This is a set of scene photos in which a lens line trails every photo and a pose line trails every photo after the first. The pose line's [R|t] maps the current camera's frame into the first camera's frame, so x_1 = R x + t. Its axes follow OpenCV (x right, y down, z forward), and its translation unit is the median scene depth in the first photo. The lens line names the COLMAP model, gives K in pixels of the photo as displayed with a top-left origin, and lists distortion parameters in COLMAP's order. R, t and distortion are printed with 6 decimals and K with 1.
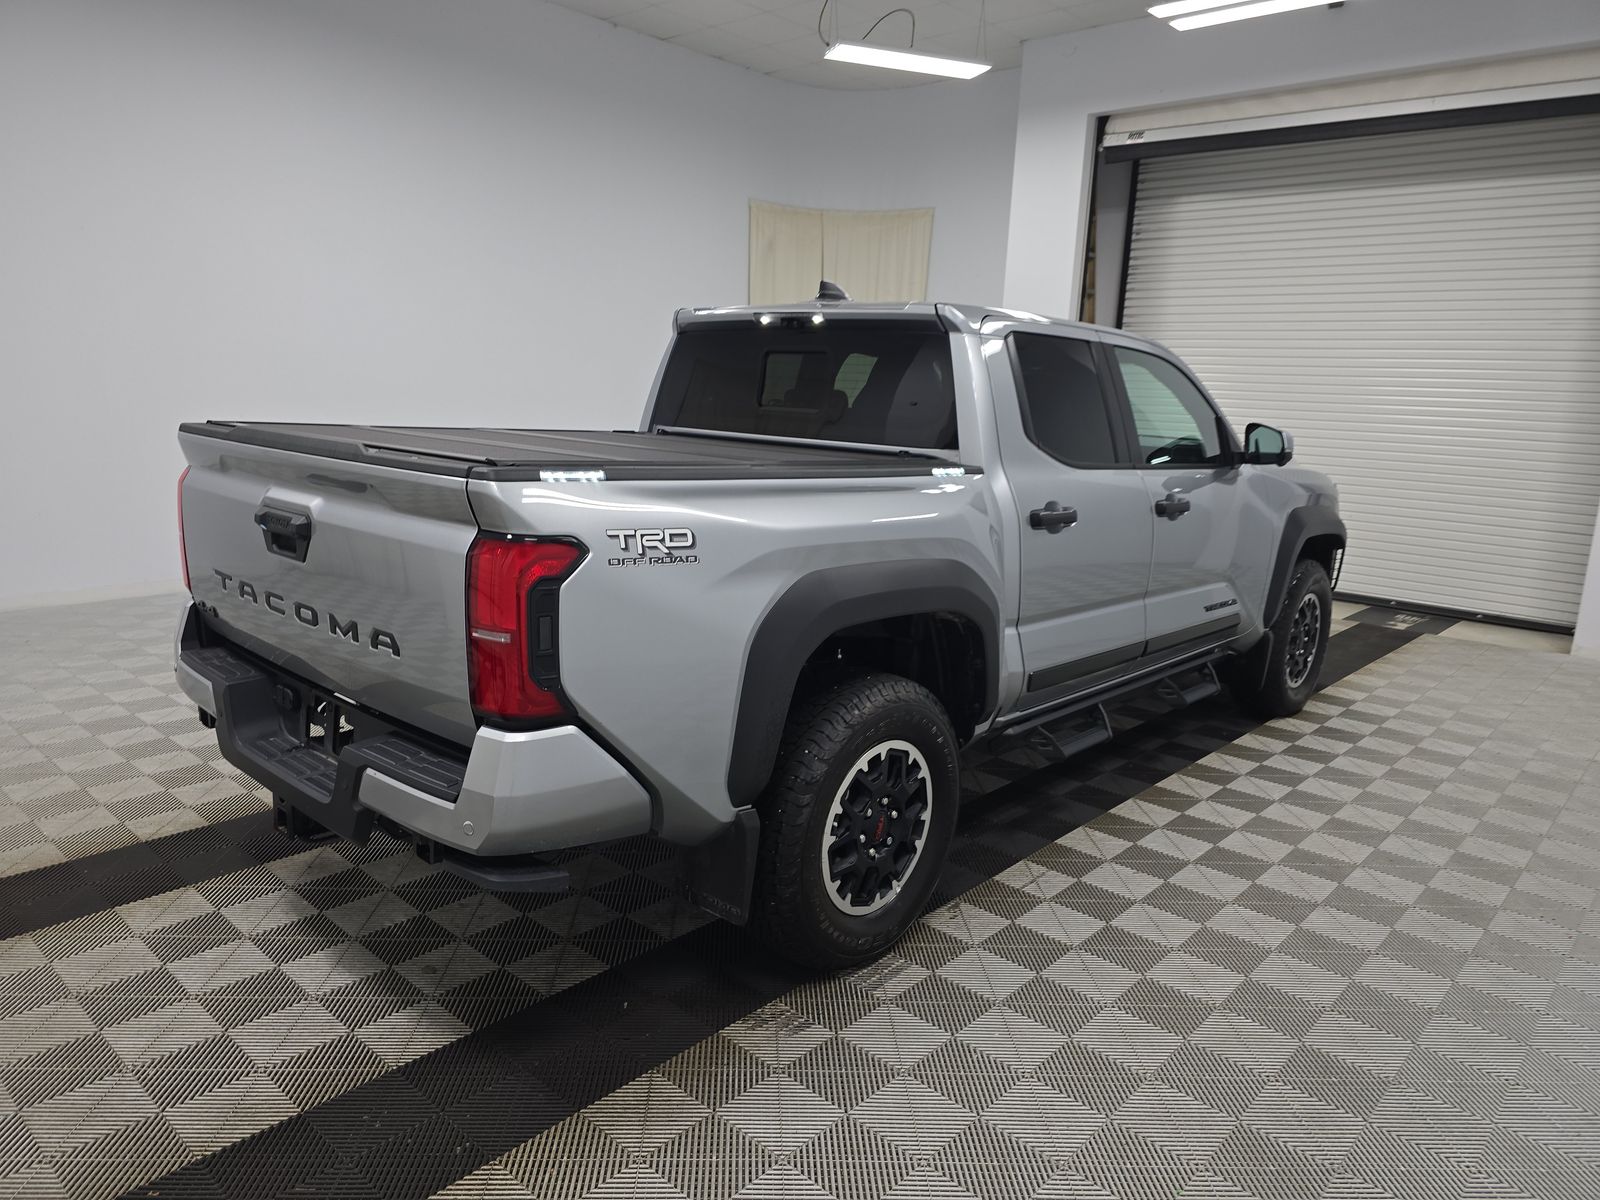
lens RADIAL K [[1072.9, 0, 793.3], [0, 1072.9, 602.5], [0, 0, 1]] dist [0.045513, -0.032376]
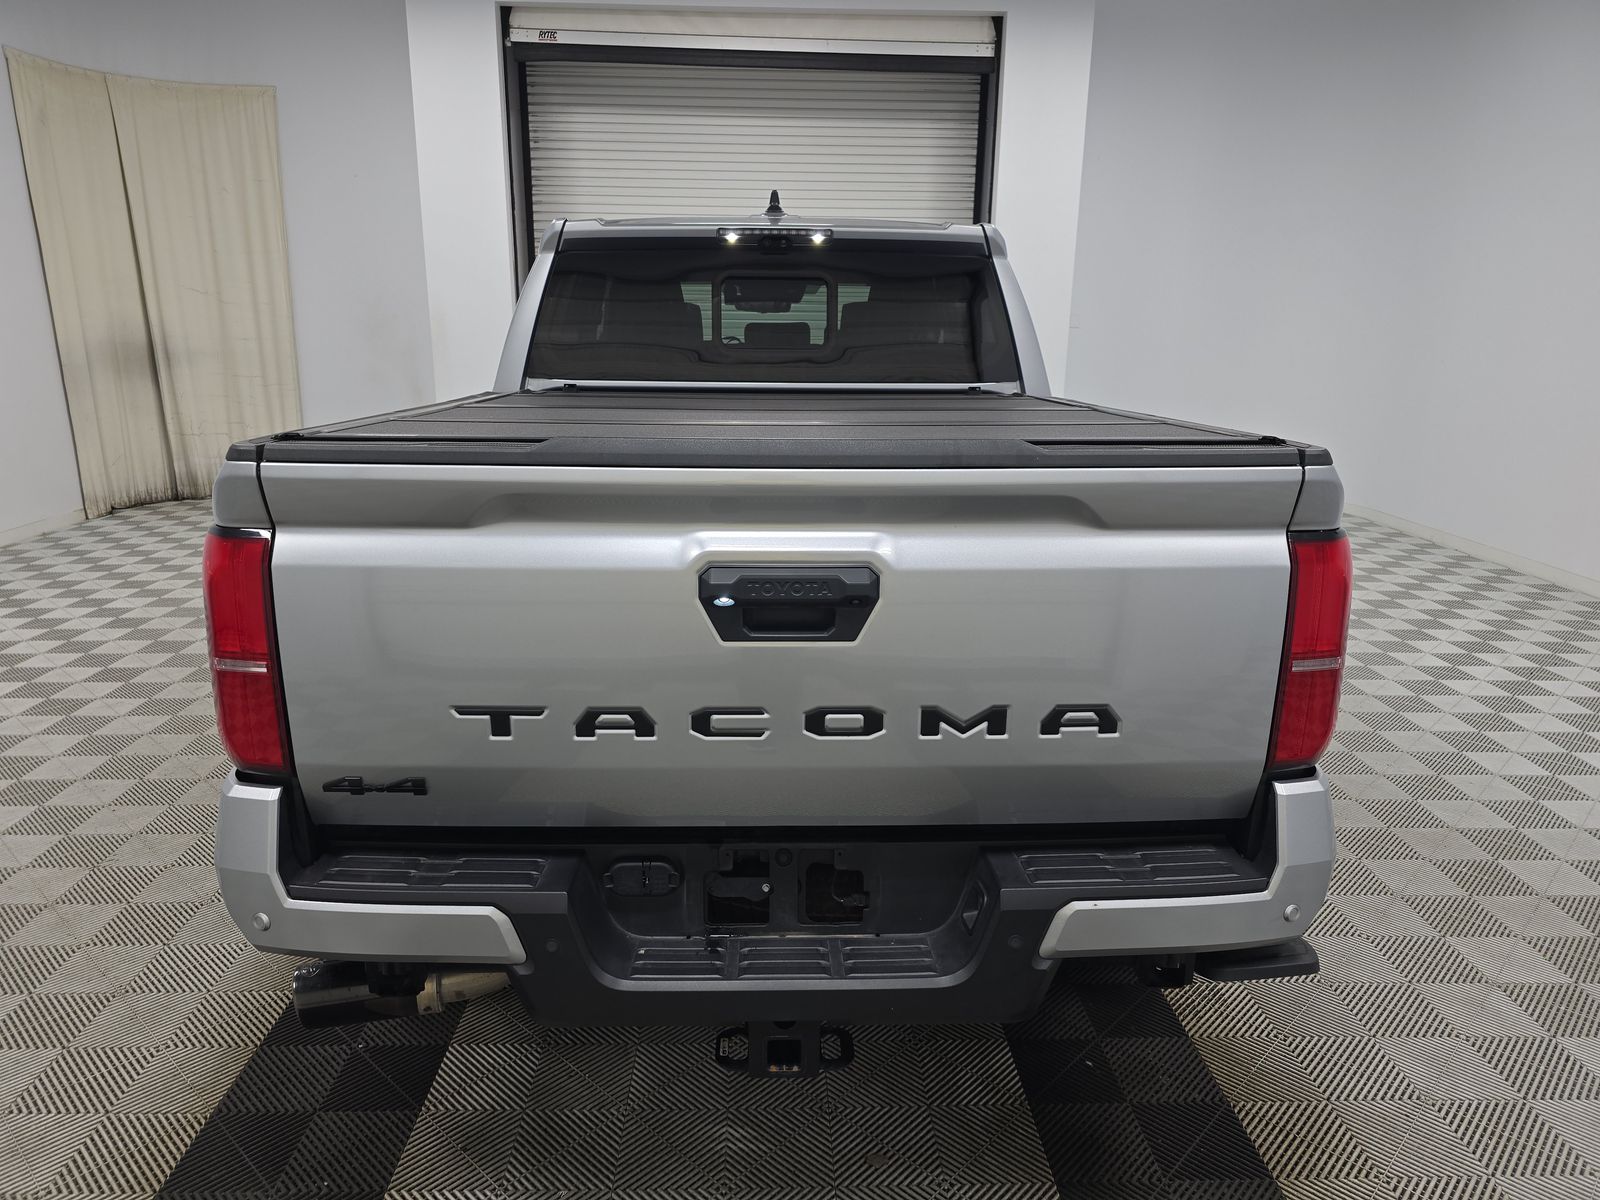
lens RADIAL K [[1072.9, 0, 793.3], [0, 1072.9, 602.5], [0, 0, 1]] dist [0.045513, -0.032376]
pose [[0.727616, -0.208630, 0.653489, -0.242558], [0.158878, 0.977980, 0.135326, -0.041156], [-0.667333, 0.005359, 0.744741, 0.155816]]
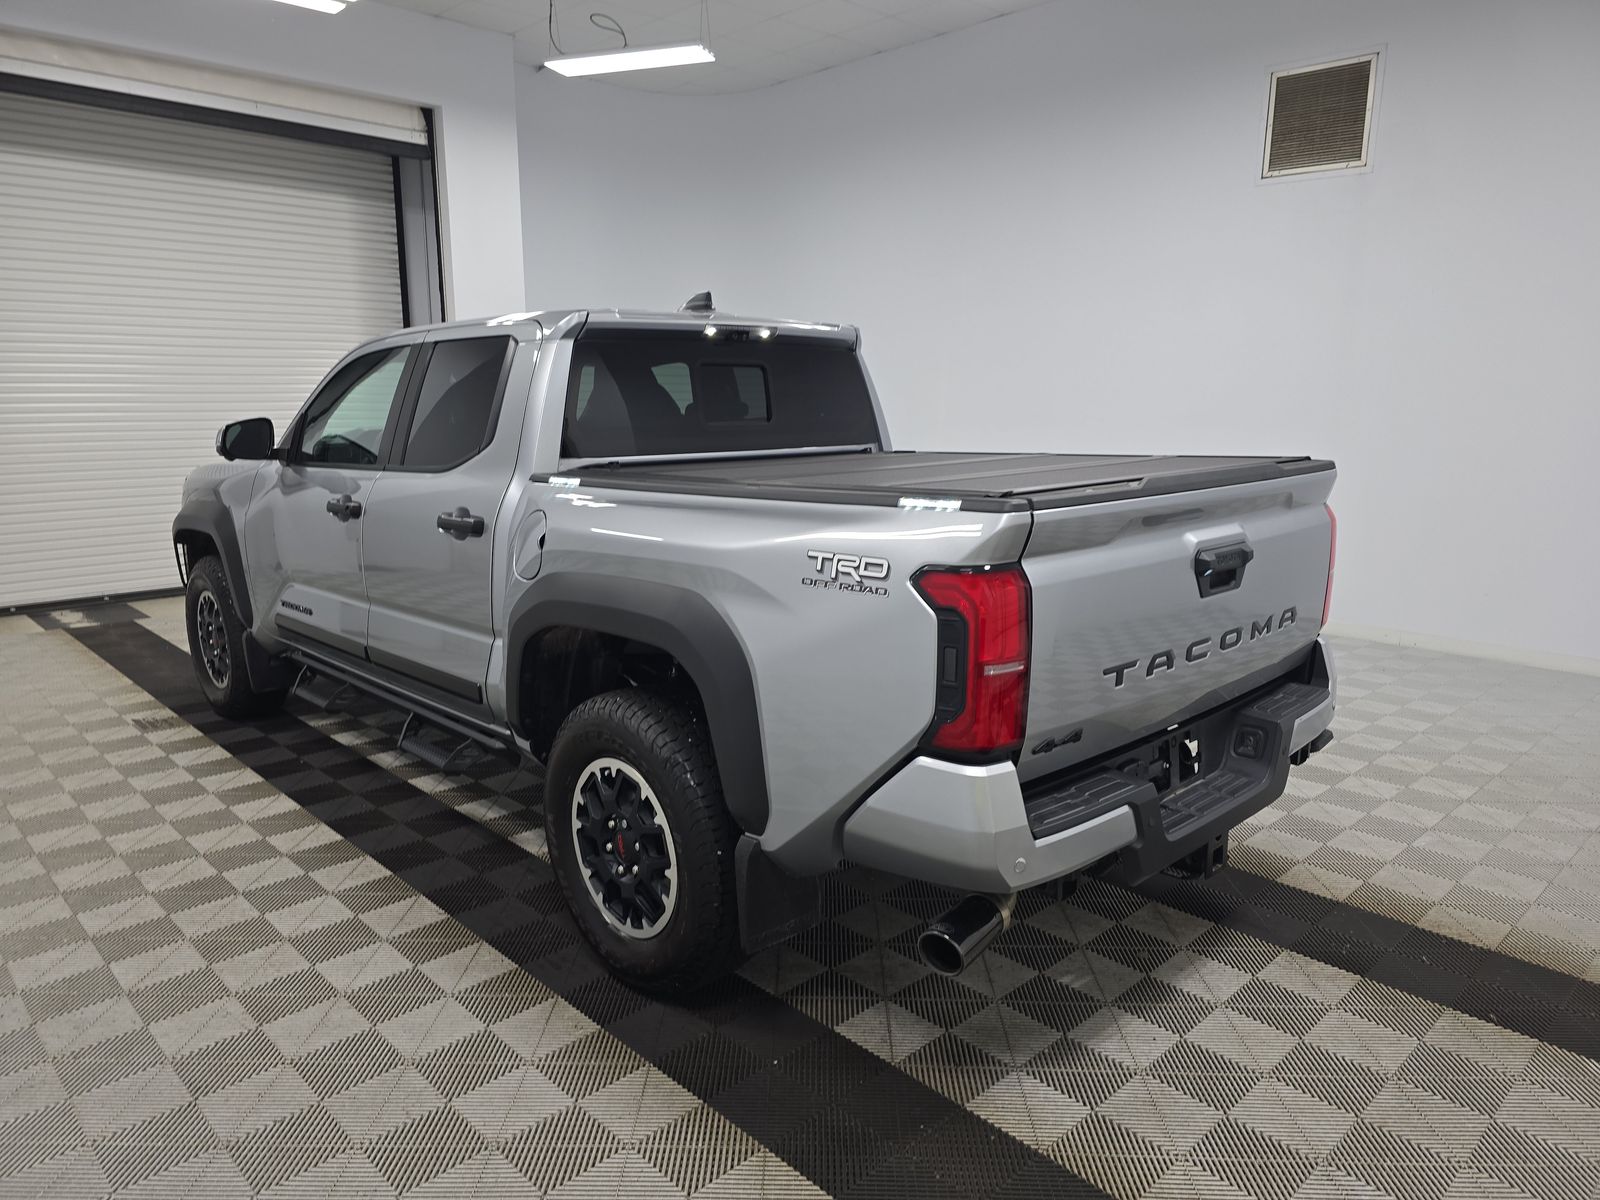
lens RADIAL K [[1072.9, 0, 793.3], [0, 1072.9, 602.5], [0, 0, 1]] dist [0.045513, -0.032376]
pose [[0.086106, -0.233740, 0.968479, -0.417332], [0.205198, 0.955408, 0.212341, -0.092935], [-0.974925, 0.180446, 0.130229, 0.356971]]
